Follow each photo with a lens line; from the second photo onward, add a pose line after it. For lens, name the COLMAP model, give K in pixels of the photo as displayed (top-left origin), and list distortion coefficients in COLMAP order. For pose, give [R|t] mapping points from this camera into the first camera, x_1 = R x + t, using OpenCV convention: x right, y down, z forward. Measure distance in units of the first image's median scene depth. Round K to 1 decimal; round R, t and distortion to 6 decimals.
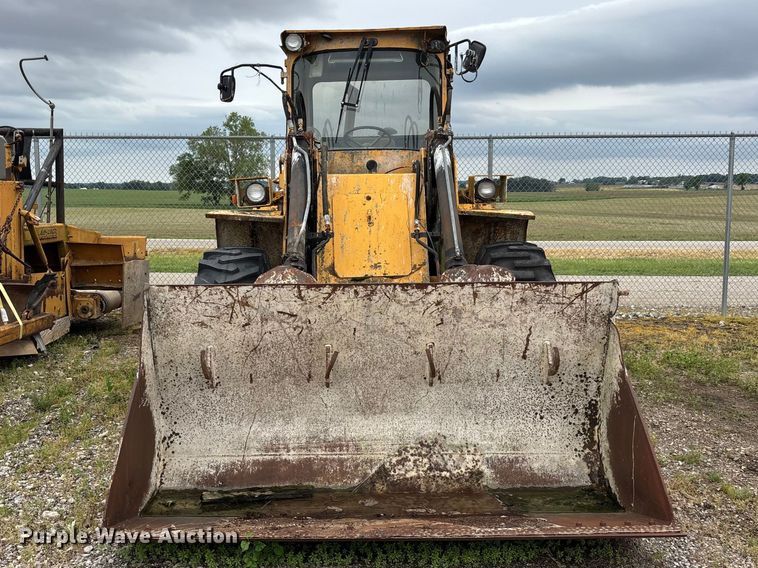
lens RADIAL K [[829.9, 0, 374.7], [0, 829.9, 286.3], [0, 0, 1]] dist [0.069059, 0.000000]
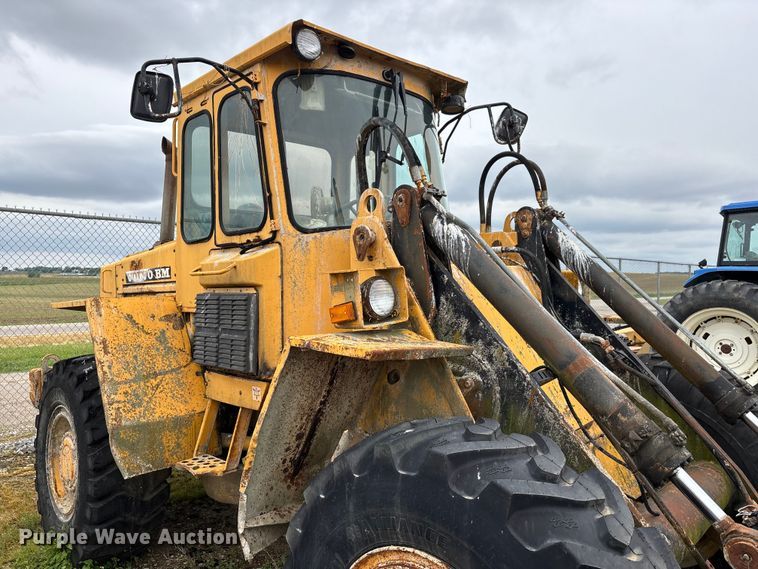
lens RADIAL K [[569.3, 0, 374.7], [0, 569.3, 282.5], [0, 0, 1]] dist [0.030429, -0.025295]
pose [[0.684815, 0.000826, 0.728716, -0.387382], [0.075920, 0.994477, -0.072474, -0.095333], [-0.724751, 0.104956, 0.680970, 0.754591]]
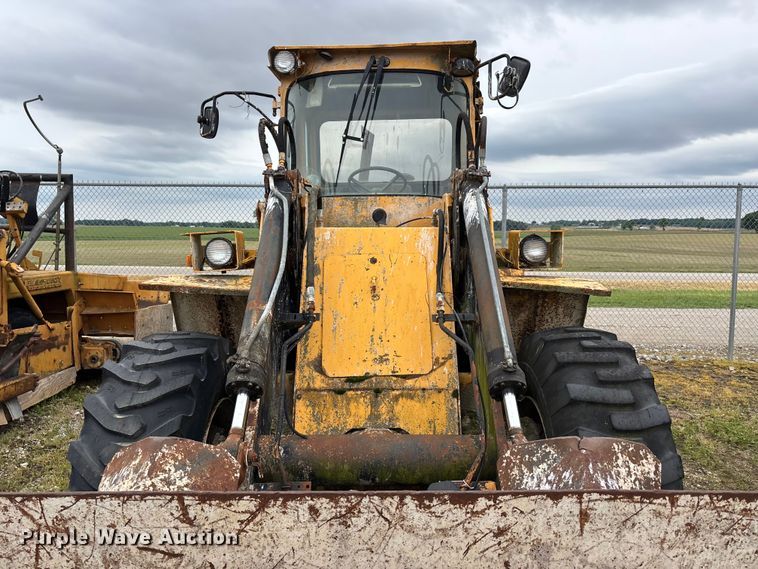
lens RADIAL K [[581.6, 0, 397.1], [0, 581.6, 272.9], [0, 0, 1]] dist [0.064894, -0.066853]
pose [[0.999963, 0.006707, -0.005388, 0.015910], [-0.006908, 0.999245, -0.038234, -0.074575], [0.005127, 0.038270, 0.999254, 0.479334]]
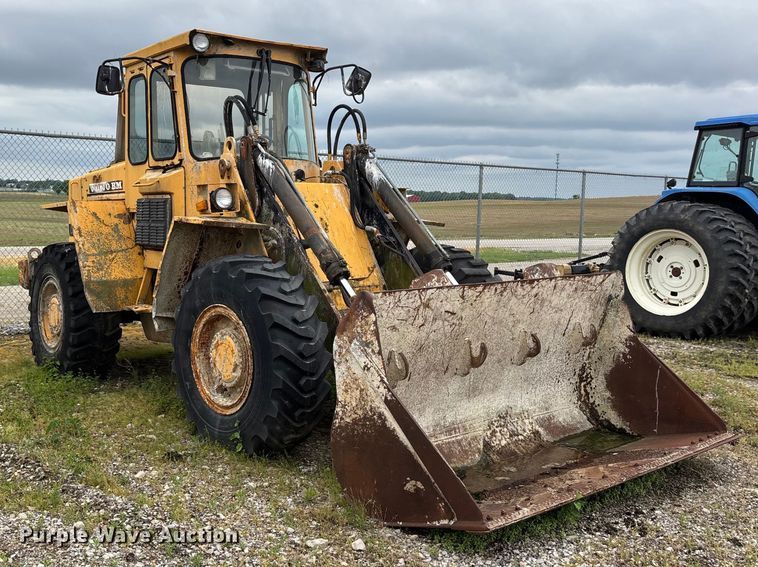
lens RADIAL K [[829.9, 0, 334.2], [0, 829.9, 281.1], [0, 0, 1]] dist [0.069059, 0.000000]
pose [[0.761727, -0.044613, 0.646360, -0.658639], [0.051761, 0.998628, 0.007927, -0.017809], [-0.645827, 0.027418, 0.762991, 0.182996]]
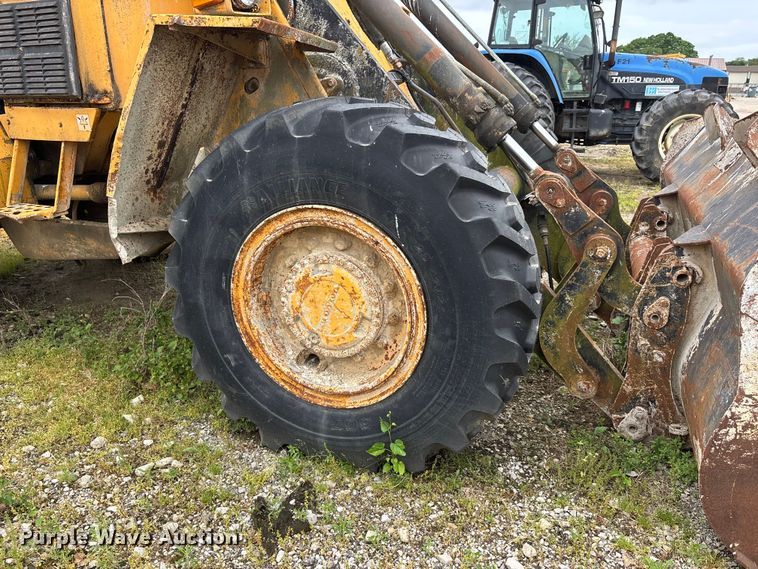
lens RADIAL K [[569.3, 0, 383.7], [0, 569.3, 273.1], [0, 0, 1]] dist [0.030429, -0.025295]
pose [[0.348884, -0.281485, 0.893894, -0.445174], [0.090293, 0.959485, 0.266899, -0.033771], [-0.932806, -0.012404, 0.360166, 0.790319]]
